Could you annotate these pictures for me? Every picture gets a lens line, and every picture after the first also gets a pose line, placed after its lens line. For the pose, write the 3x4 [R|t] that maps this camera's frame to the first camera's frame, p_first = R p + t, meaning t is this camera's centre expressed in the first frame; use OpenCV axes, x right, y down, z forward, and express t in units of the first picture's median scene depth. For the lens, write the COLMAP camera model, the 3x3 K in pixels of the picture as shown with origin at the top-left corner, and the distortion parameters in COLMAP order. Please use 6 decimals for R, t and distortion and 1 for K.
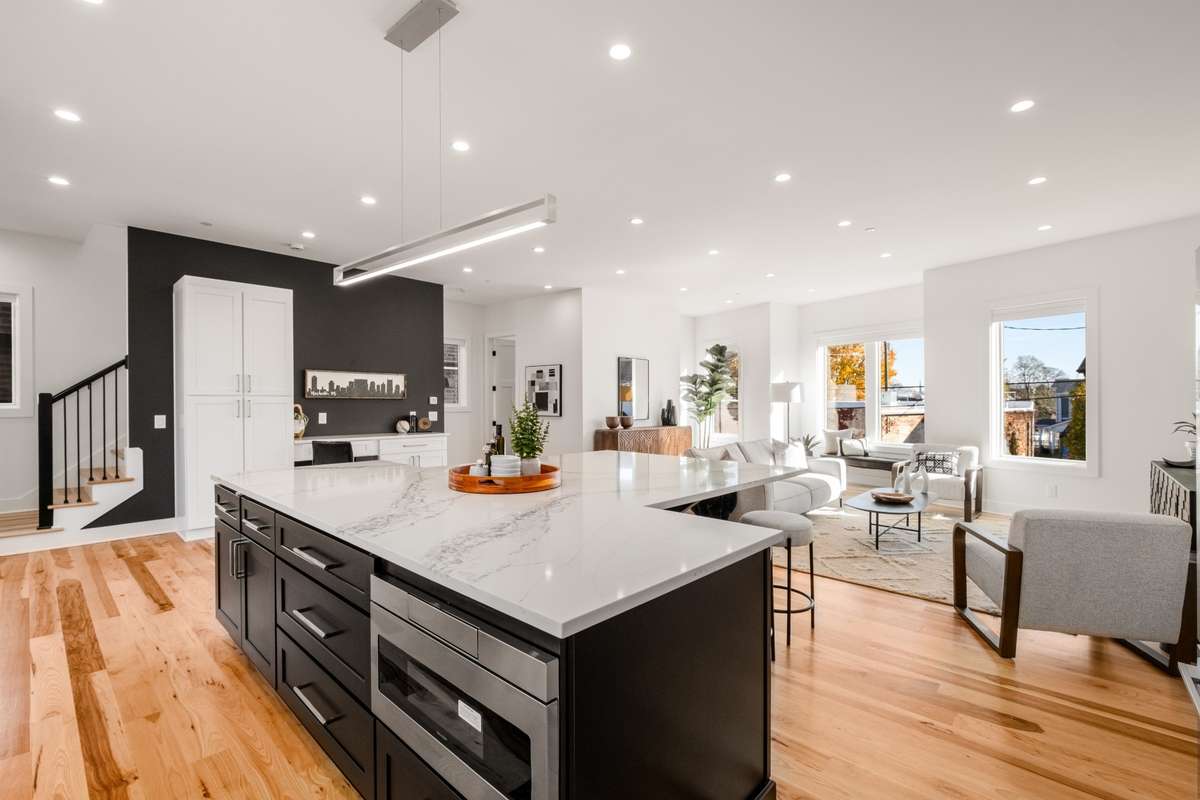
lens RADIAL K [[524.8, 0, 592.3], [0, 524.8, 408.2], [0, 0, 1]] dist [-0.001979, 0.000247]
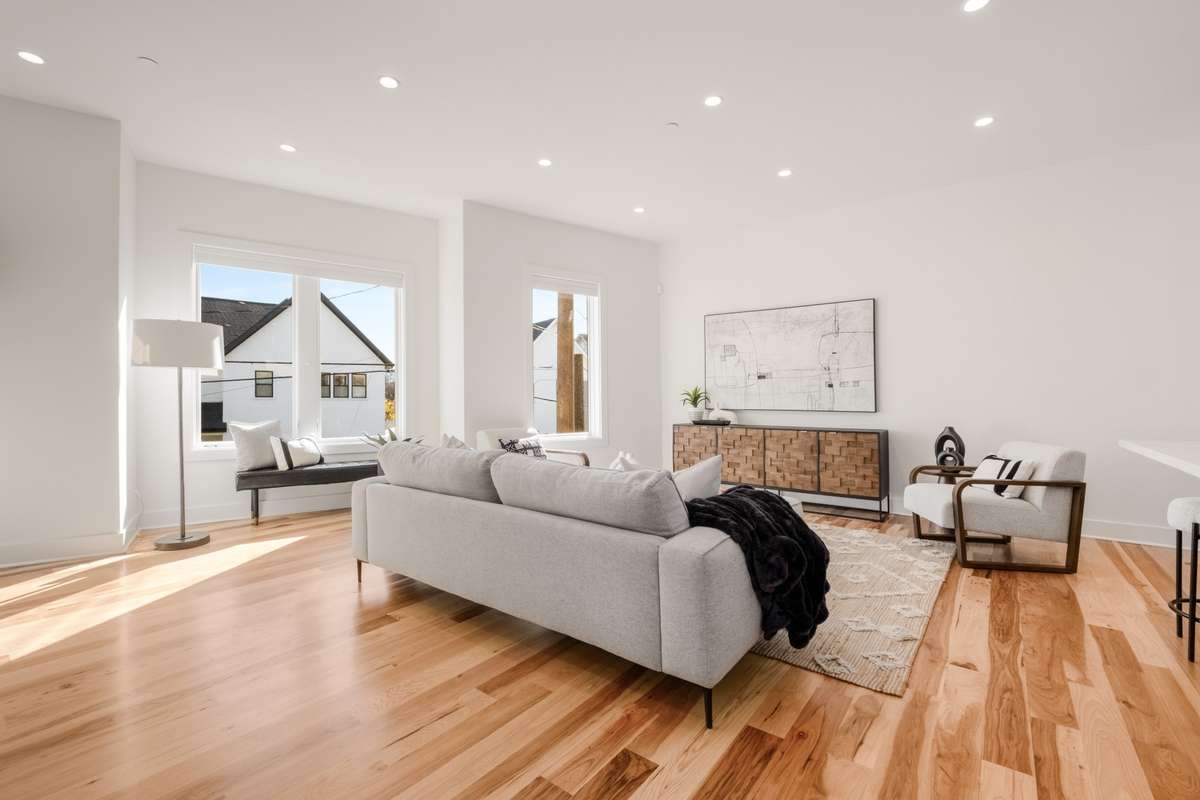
lens RADIAL K [[524.8, 0, 602.8], [0, 524.8, 394.5], [0, 0, 1]] dist [-0.001979, 0.000247]
pose [[-0.084038, 0.005893, 0.996445, -0.172392], [0.010747, 0.999930, -0.005007, 0.030577], [-0.996405, 0.010288, -0.084096, 1.232809]]
